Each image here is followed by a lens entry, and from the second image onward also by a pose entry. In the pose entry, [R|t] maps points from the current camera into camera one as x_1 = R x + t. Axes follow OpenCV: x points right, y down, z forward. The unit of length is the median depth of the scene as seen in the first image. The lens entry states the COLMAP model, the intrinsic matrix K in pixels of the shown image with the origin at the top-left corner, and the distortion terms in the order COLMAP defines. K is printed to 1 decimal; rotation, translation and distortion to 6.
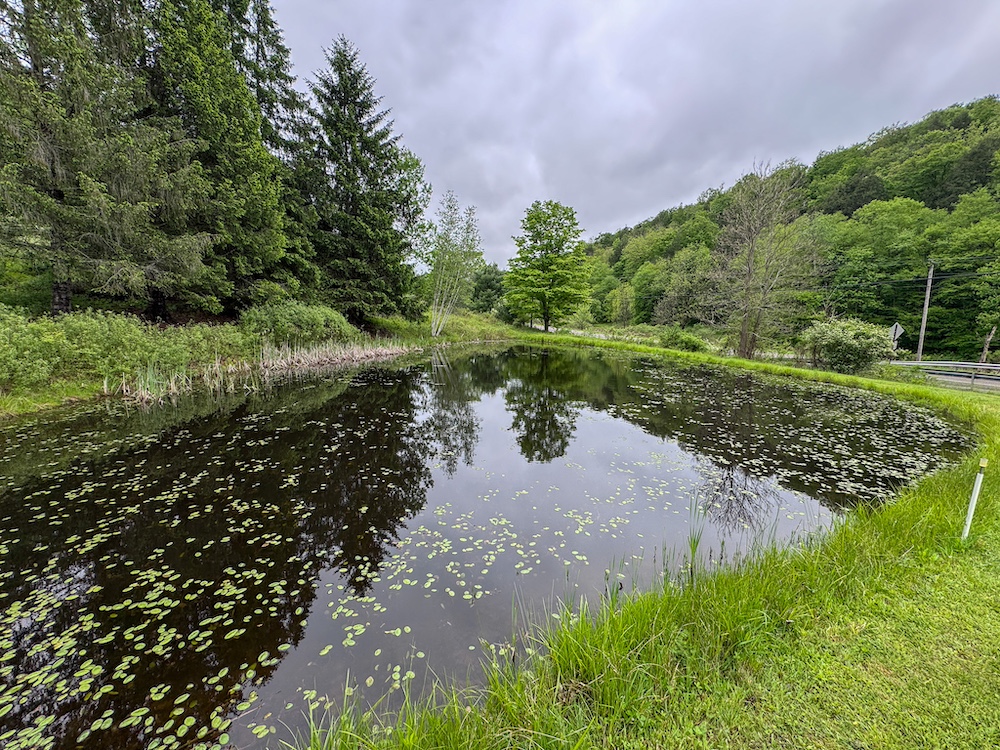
lens RADIAL K [[385.9, 0, 500.0], [0, 385.9, 375.0], [0, 0, 1]] dist [-0.001646, -0.000060]
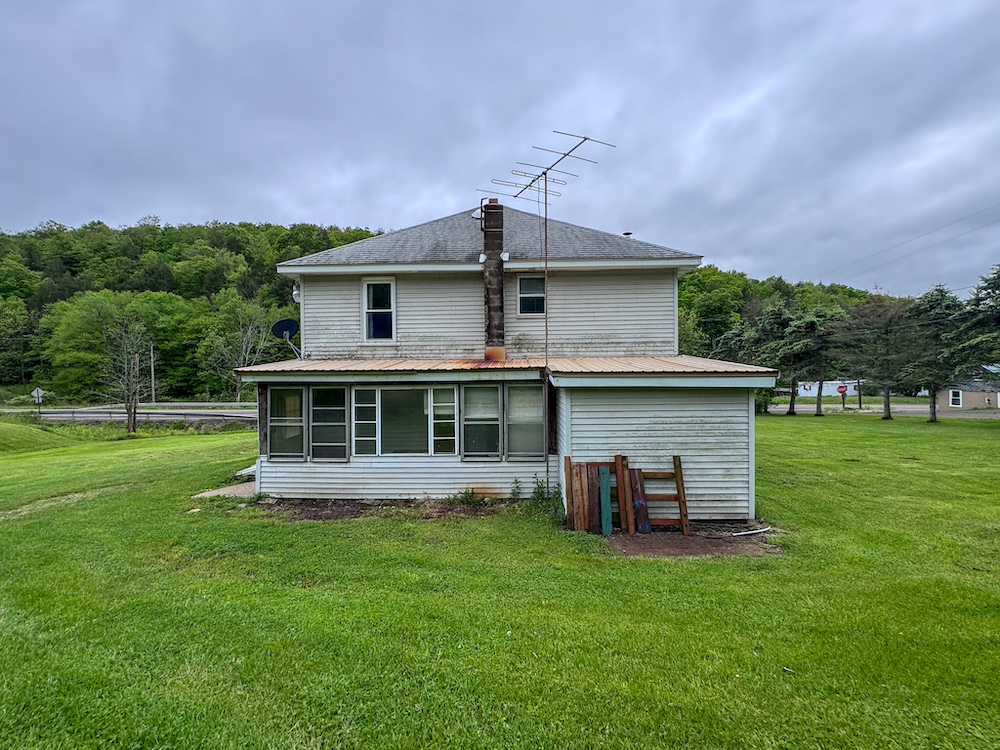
lens RADIAL K [[415.3, 0, 500.0], [0, 415.3, 375.0], [0, 0, 1]] dist [-0.008510, -0.000705]
pose [[0.317420, -0.033789, 0.947683, -0.021497], [0.151845, 0.988281, -0.015623, 0.035119], [-0.936049, 0.148860, 0.318831, -0.341673]]
